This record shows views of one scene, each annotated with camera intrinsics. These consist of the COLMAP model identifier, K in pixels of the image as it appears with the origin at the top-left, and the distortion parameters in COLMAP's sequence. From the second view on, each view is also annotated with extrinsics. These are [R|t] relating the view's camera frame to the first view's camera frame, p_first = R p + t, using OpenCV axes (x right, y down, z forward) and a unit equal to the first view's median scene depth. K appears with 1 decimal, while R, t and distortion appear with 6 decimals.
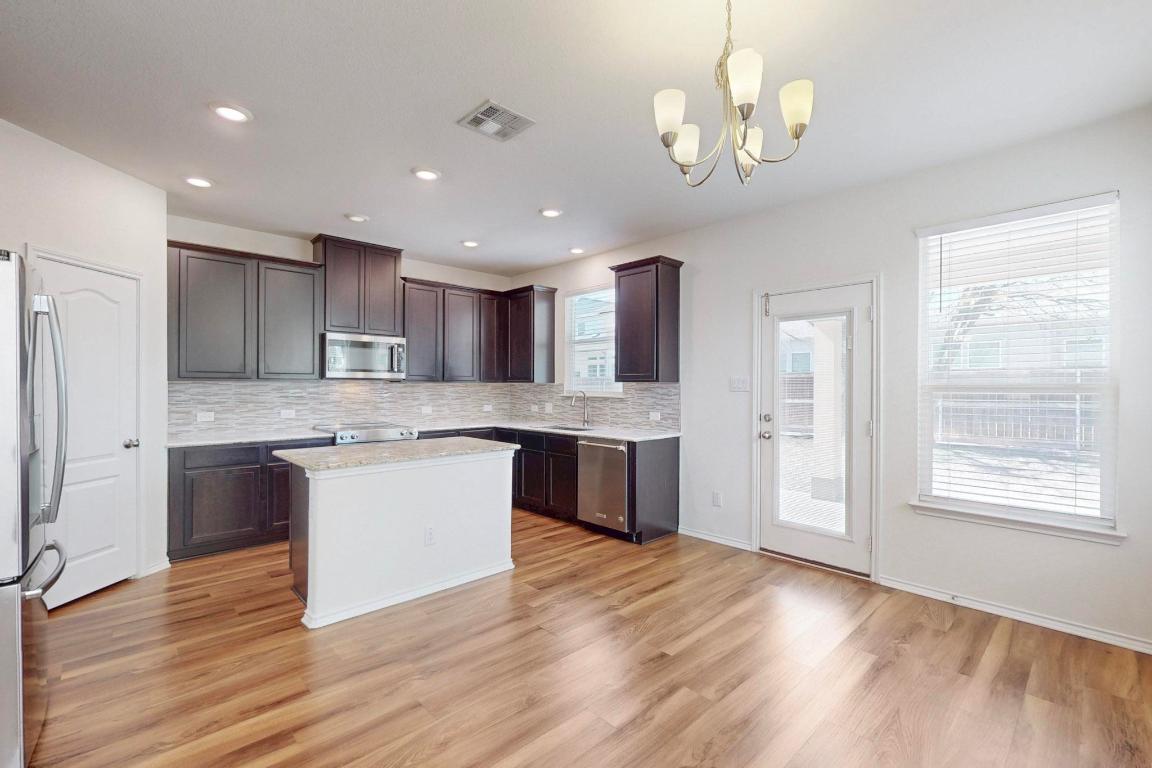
lens RADIAL K [[485.5, 0, 576.0], [0, 485.5, 384.0], [0, 0, 1]] dist [-0.002725, -0.000097]
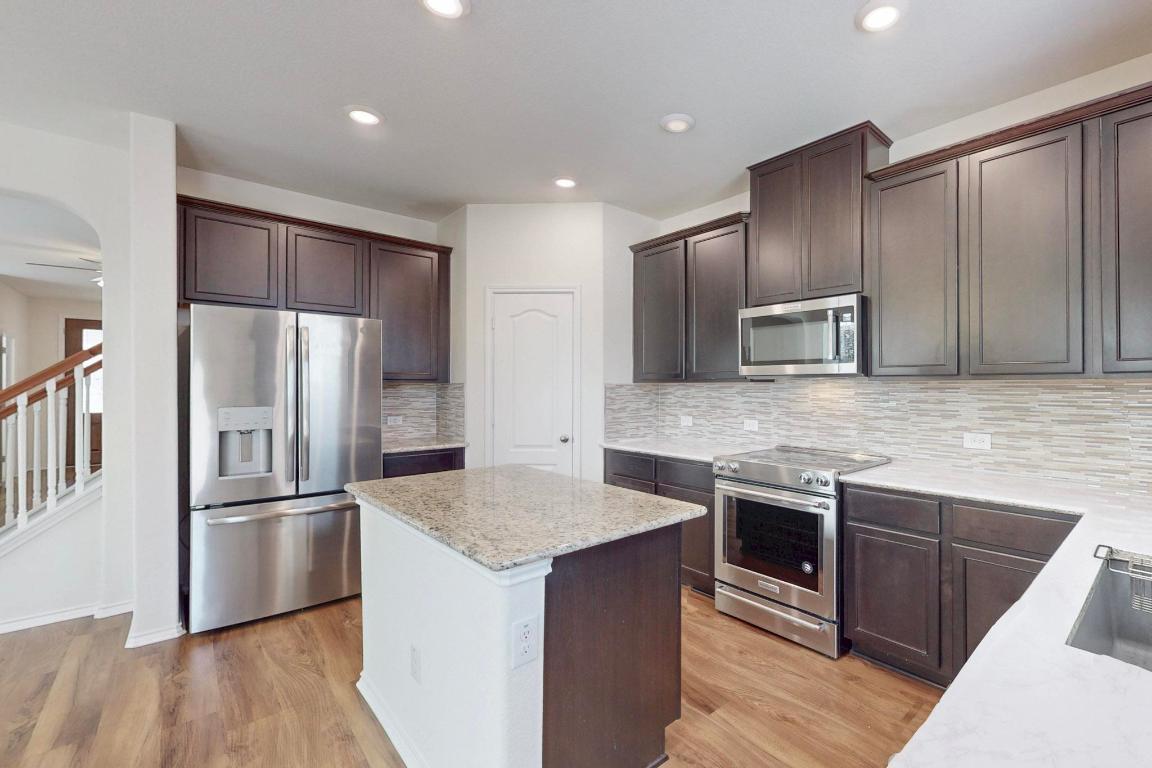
lens RADIAL K [[485.5, 0, 576.0], [0, 485.5, 384.0], [0, 0, 1]] dist [-0.002725, -0.000097]
pose [[0.030083, -0.006576, -0.999526, 0.164126], [0.003510, 0.999973, -0.006473, 0.001646], [0.999541, -0.003313, 0.030105, 0.751546]]
